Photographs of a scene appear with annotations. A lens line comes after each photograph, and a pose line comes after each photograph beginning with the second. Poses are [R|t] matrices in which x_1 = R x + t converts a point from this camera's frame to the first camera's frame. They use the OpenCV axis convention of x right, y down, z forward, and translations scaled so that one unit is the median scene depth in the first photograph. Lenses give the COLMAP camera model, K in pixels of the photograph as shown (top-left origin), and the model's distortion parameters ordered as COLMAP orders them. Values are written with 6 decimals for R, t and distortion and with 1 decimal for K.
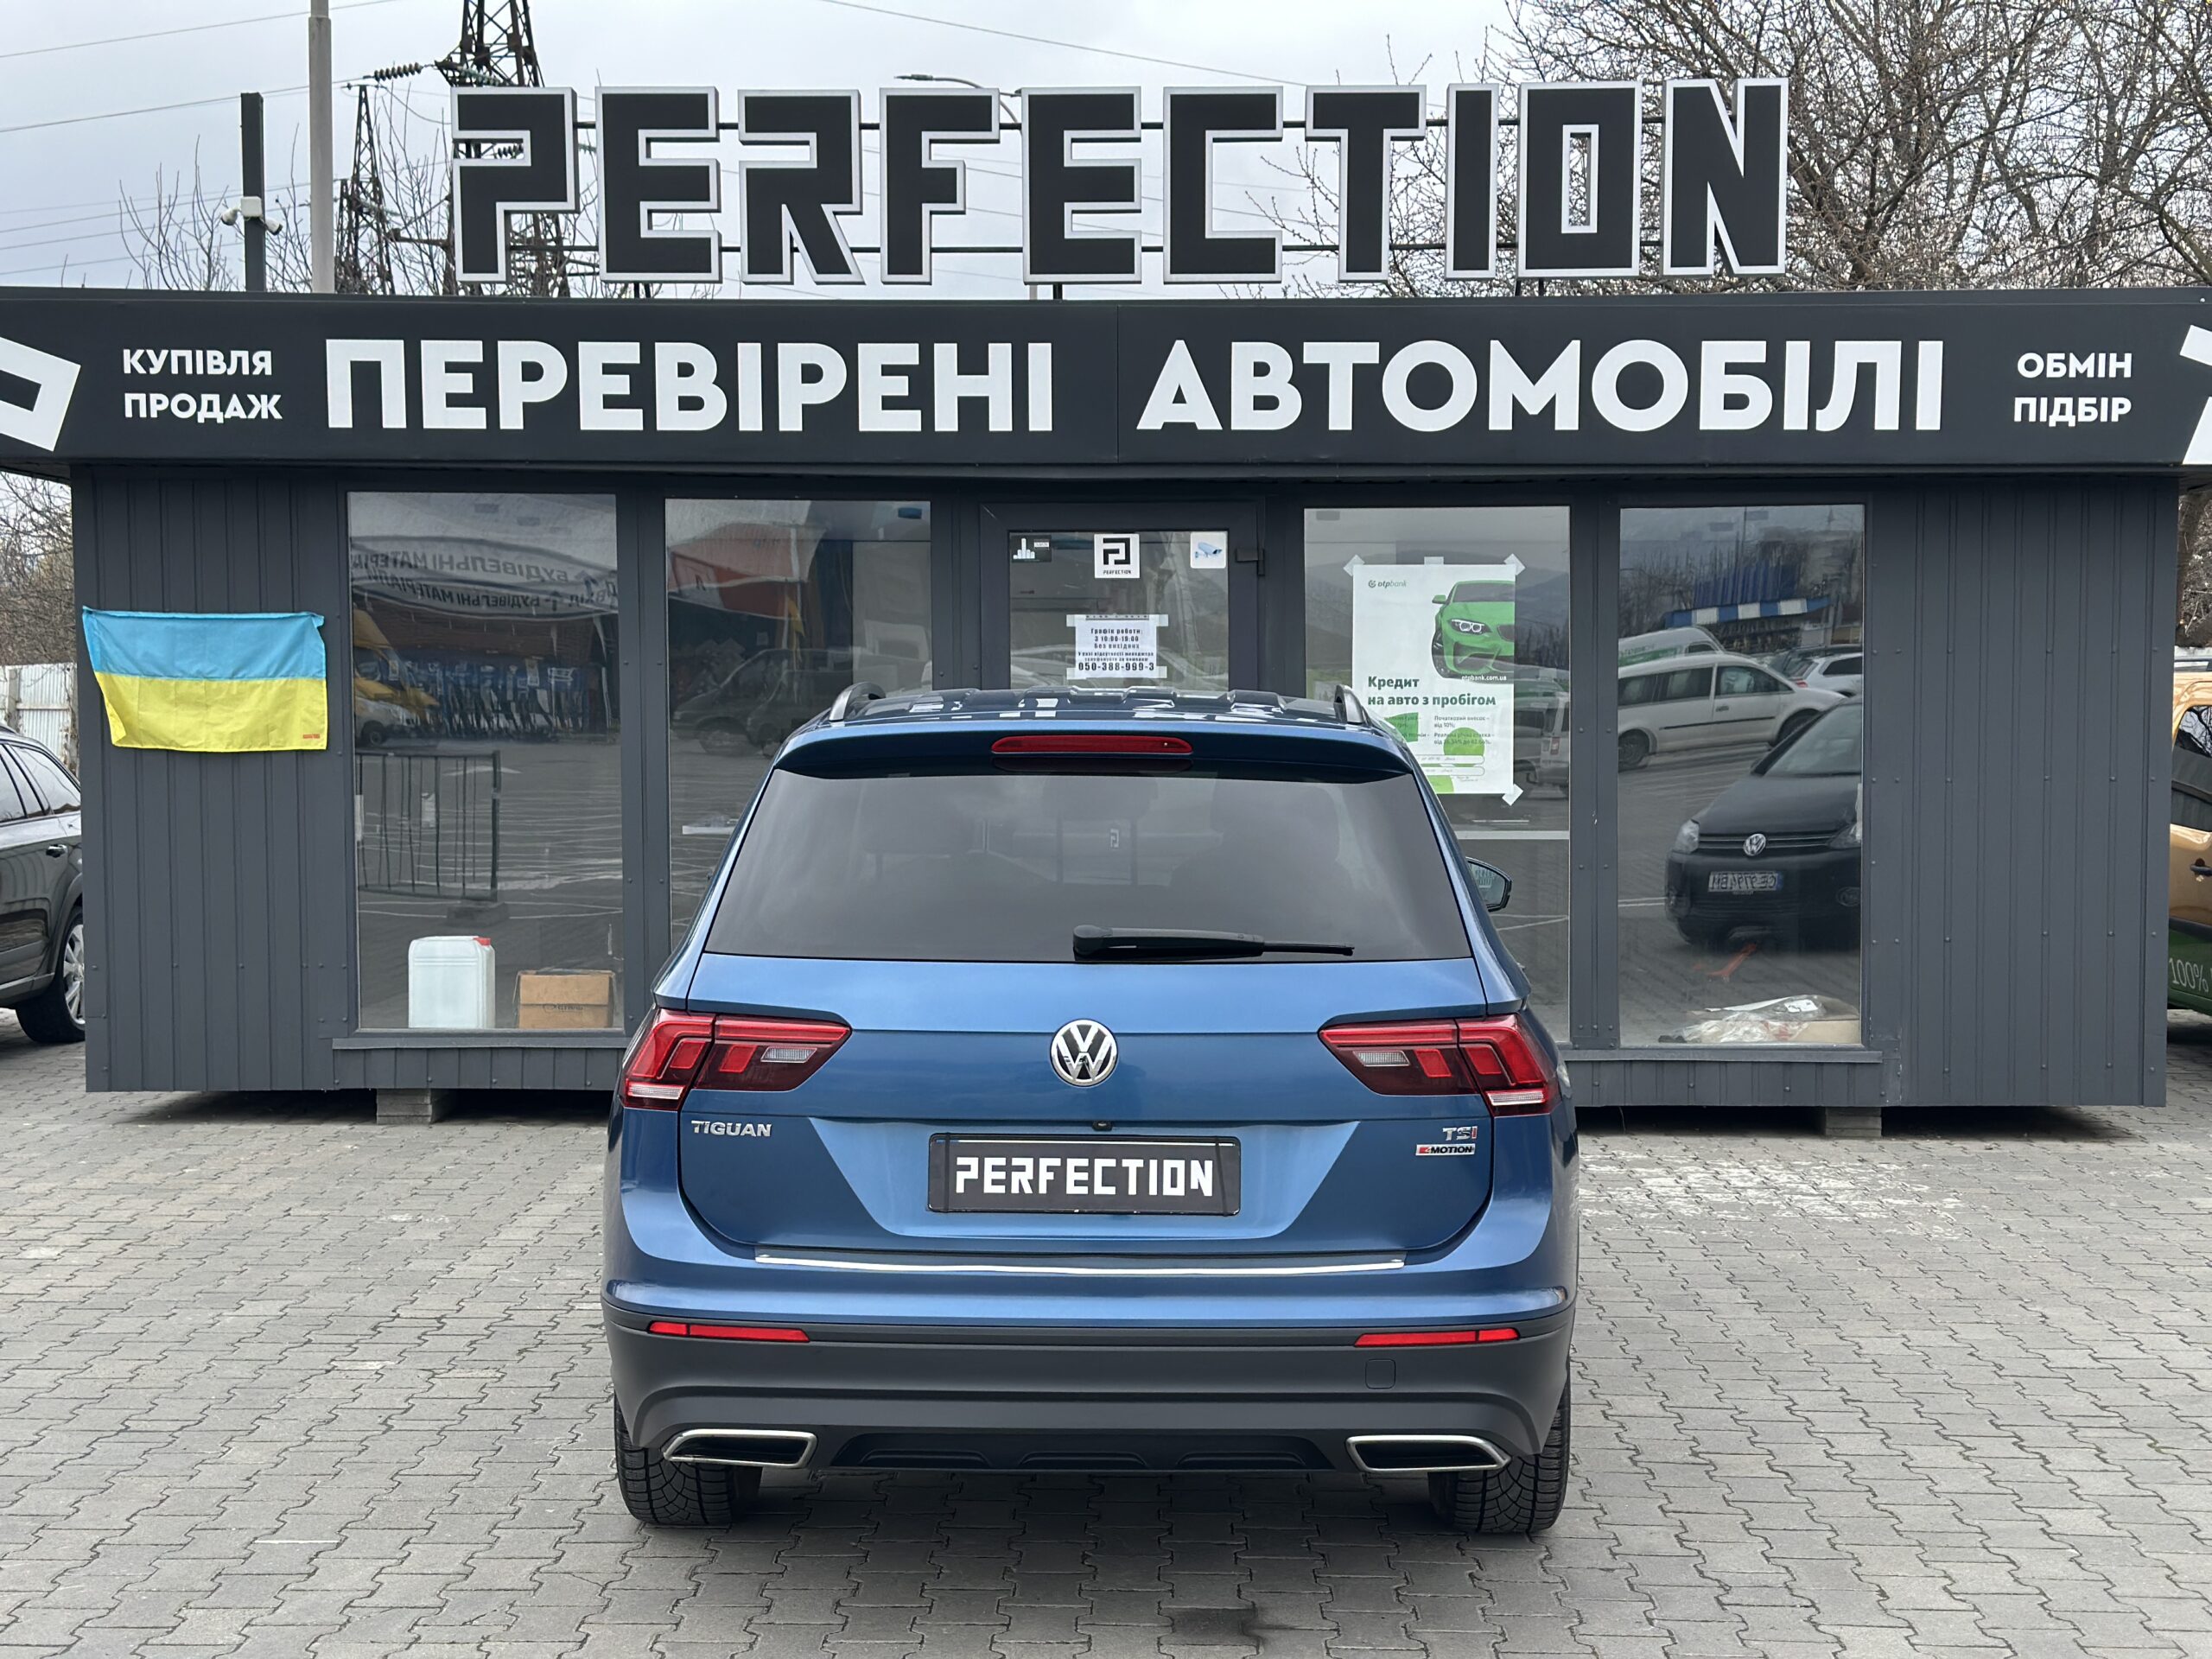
lens RADIAL K [[3014.2, 0, 1112.2], [0, 3014.2, 833.9], [0, 0, 1]] dist [0.131714, -0.009217]
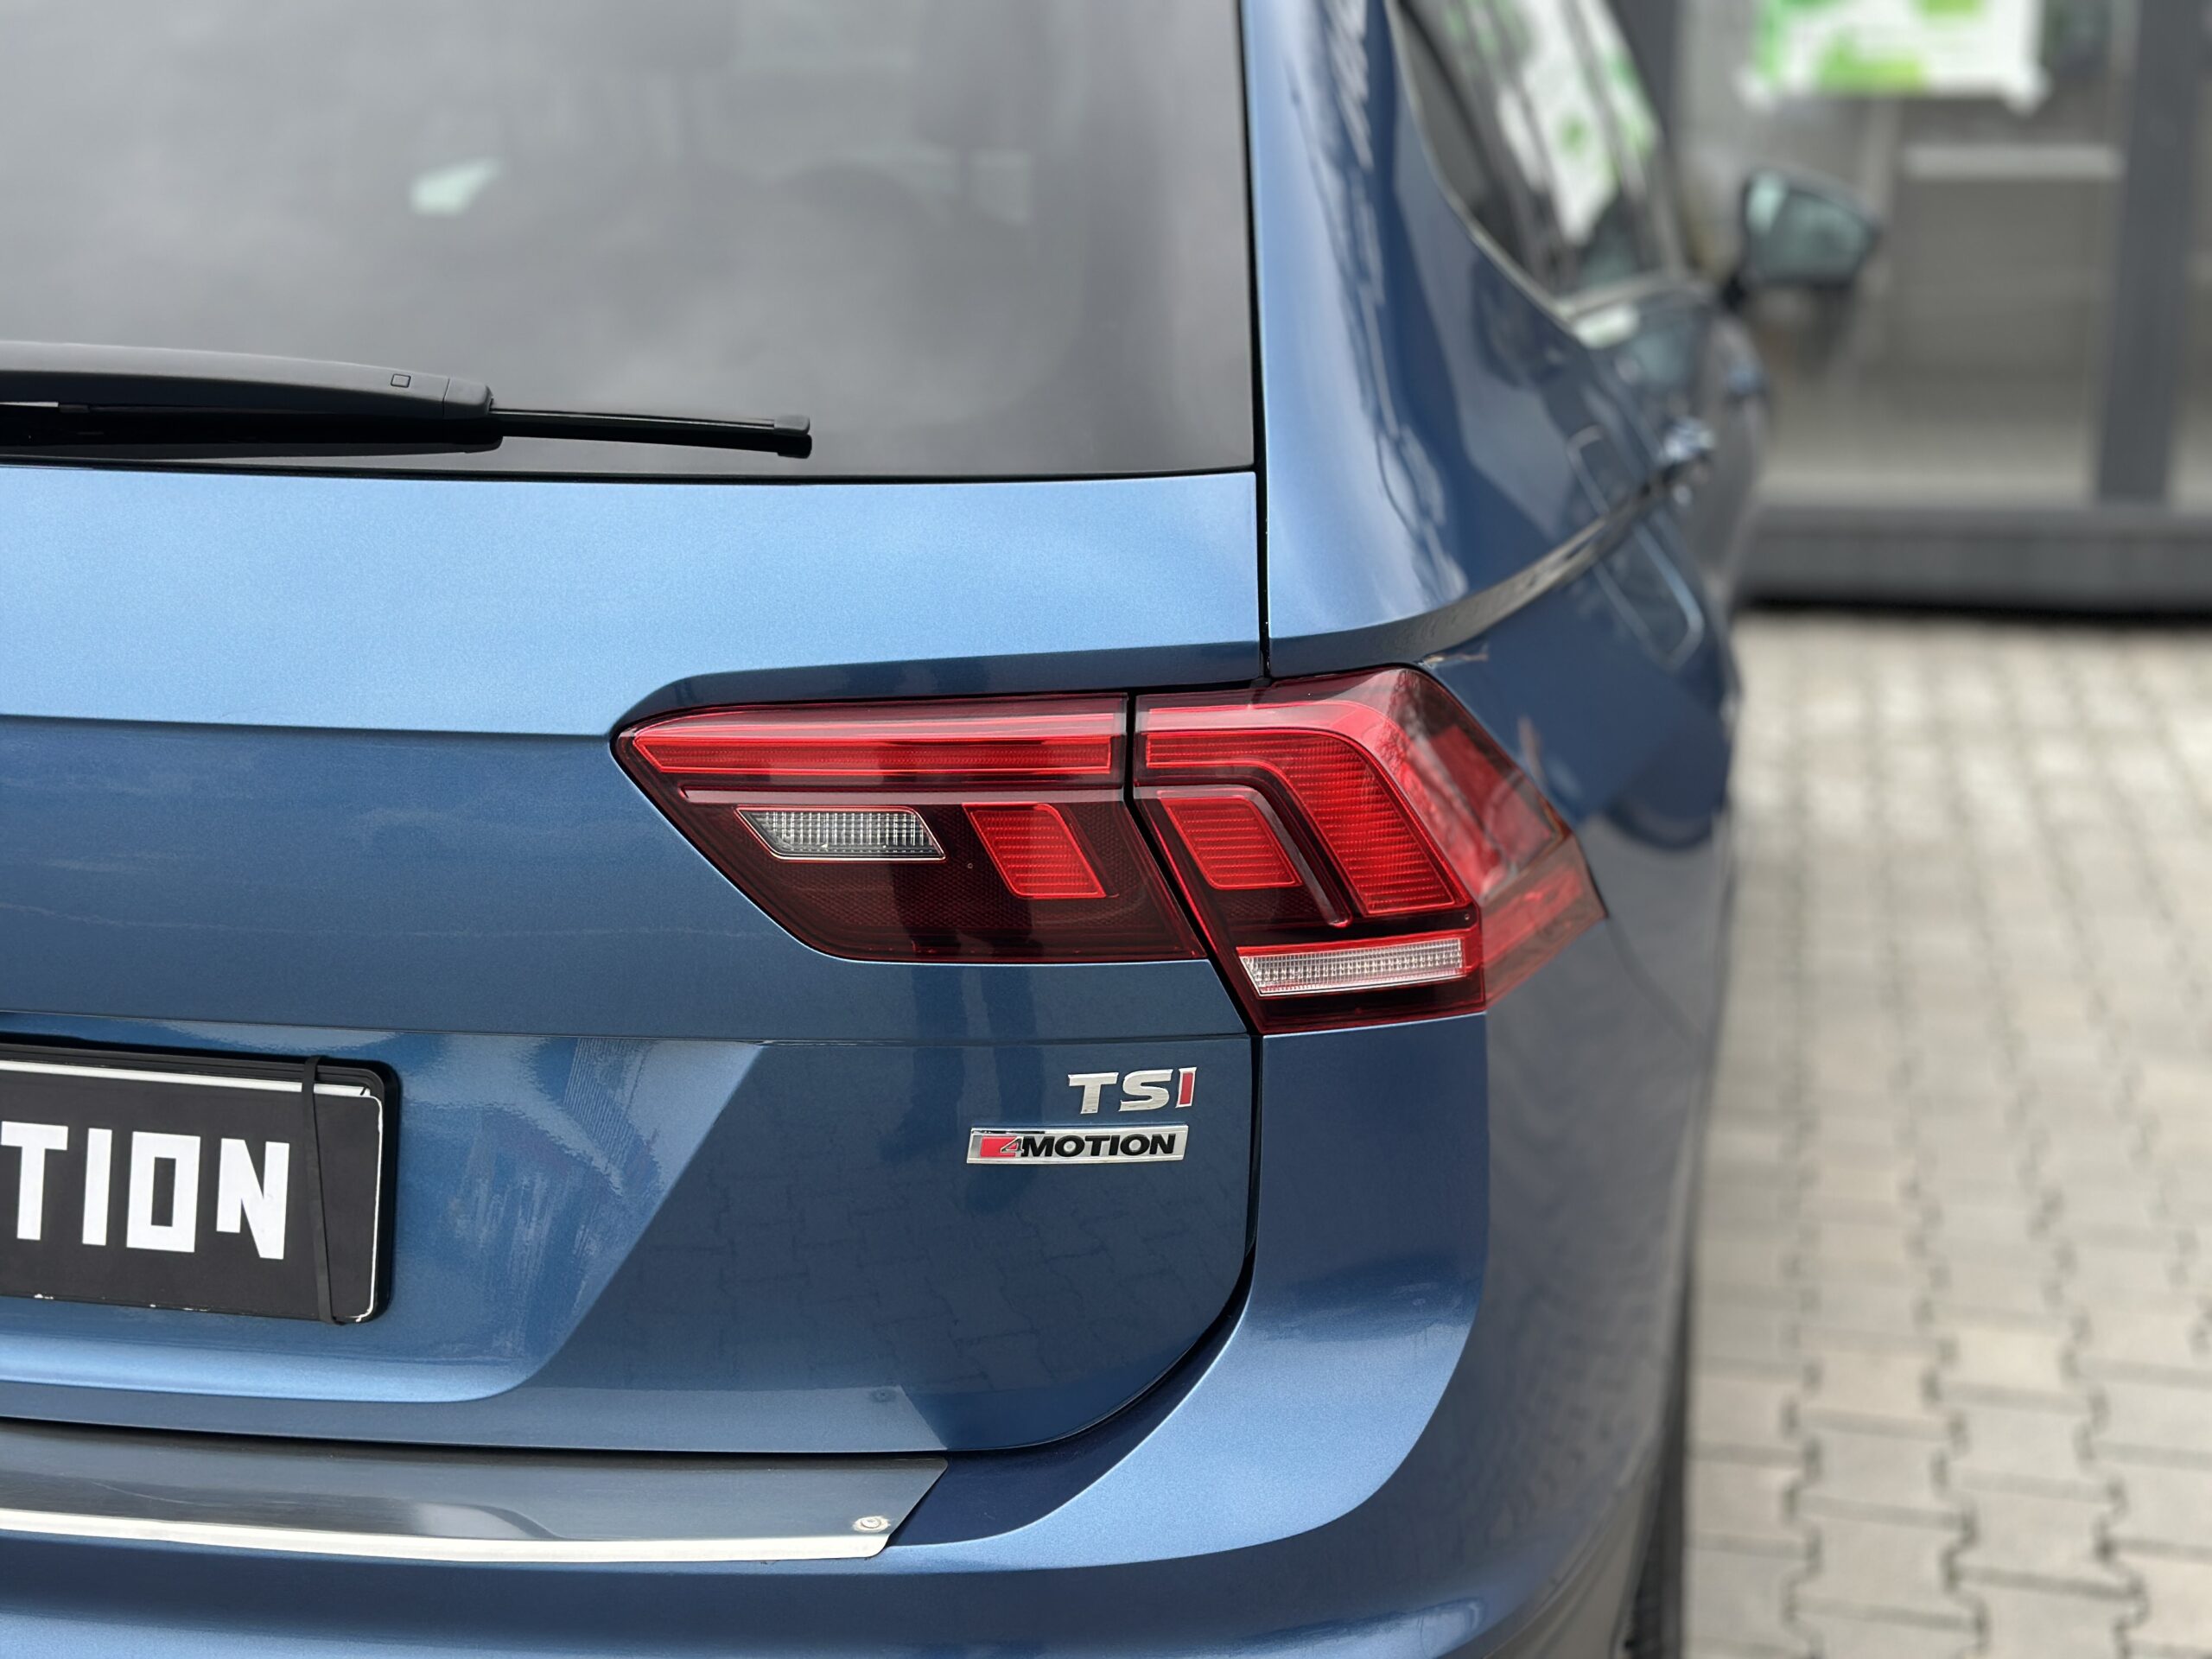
lens RADIAL K [[3030.8, 0, 1119.4], [0, 3030.8, 837.9], [0, 0, 1]] dist [0.204694, -0.467560]
pose [[0.981368, 0.050563, -0.185365, 0.154126], [-0.011474, 0.978453, 0.206151, 0.014365], [0.191795, -0.200183, 0.960802, 0.671734]]
